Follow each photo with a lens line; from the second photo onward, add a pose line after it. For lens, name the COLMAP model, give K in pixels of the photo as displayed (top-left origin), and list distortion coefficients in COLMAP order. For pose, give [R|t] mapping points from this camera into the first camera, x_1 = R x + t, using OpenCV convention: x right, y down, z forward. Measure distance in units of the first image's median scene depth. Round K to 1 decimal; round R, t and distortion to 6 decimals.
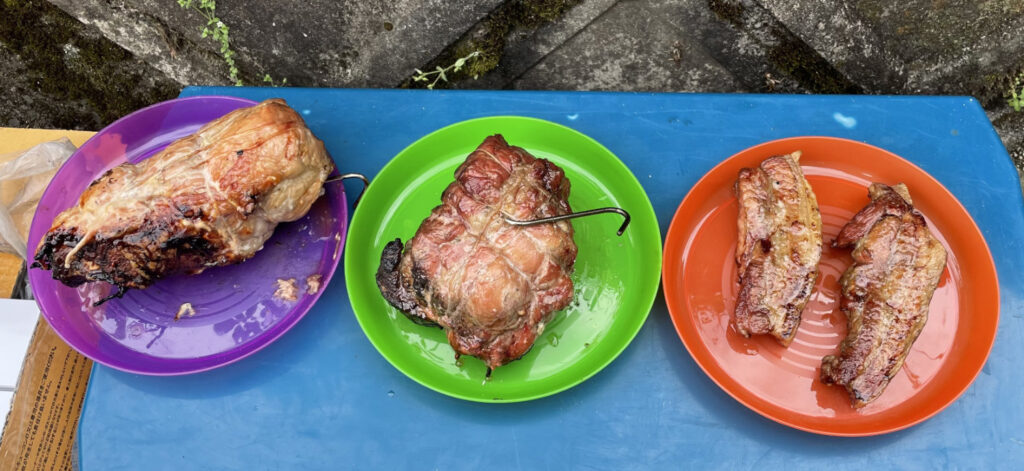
lens RADIAL K [[849.0, 0, 512.0], [0, 849.0, 235.5], [0, 0, 1]] dist [0.092521, -0.201763]
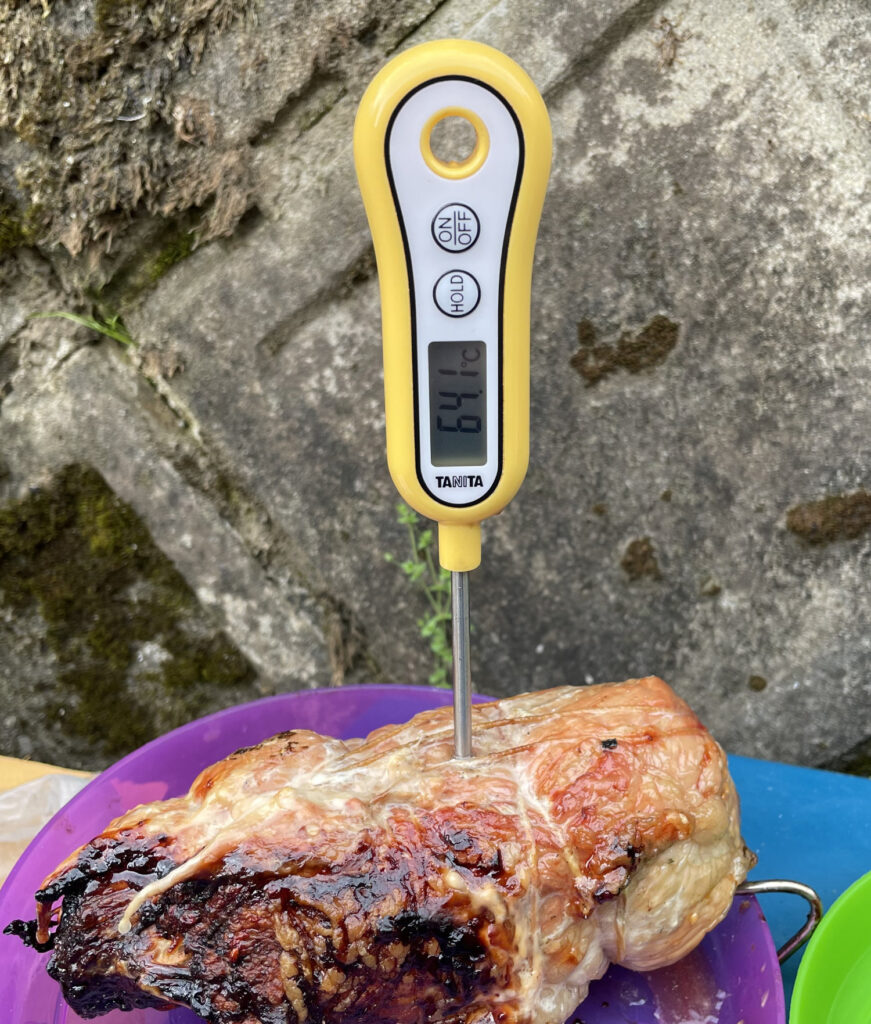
lens RADIAL K [[1120.5, 0, 514.4], [0, 1120.5, 515.2], [0, 0, 1]] dist [0.075889, -0.296809]
pose [[0.980553, 0.164385, -0.107211, -0.312790], [-0.196221, 0.810751, -0.551525, 0.117301], [-0.003741, 0.561836, 0.827240, 0.476655]]
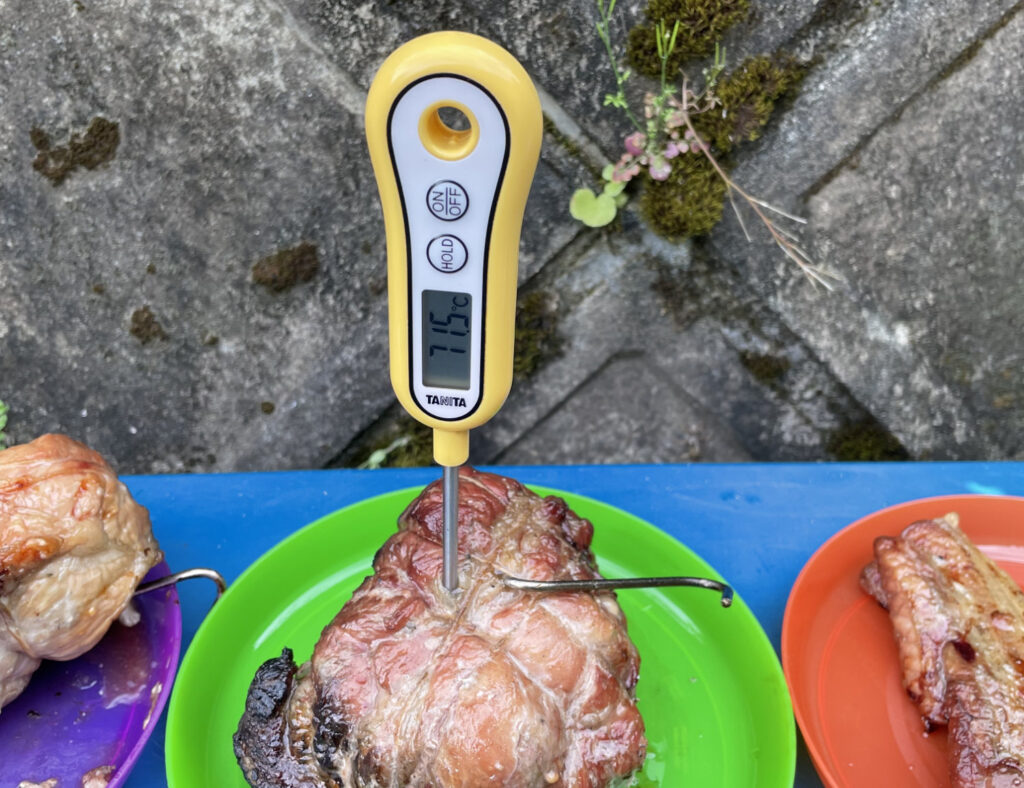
lens RADIAL K [[1008.4, 0, 516.9], [0, 1008.4, 377.2], [0, 0, 1]] dist [0.073847, -0.120255]
pose [[0.991706, -0.005022, 0.128430, -0.072133], [0.063922, 0.886165, -0.458939, 0.138999], [-0.111506, 0.463342, 0.879136, 0.374262]]
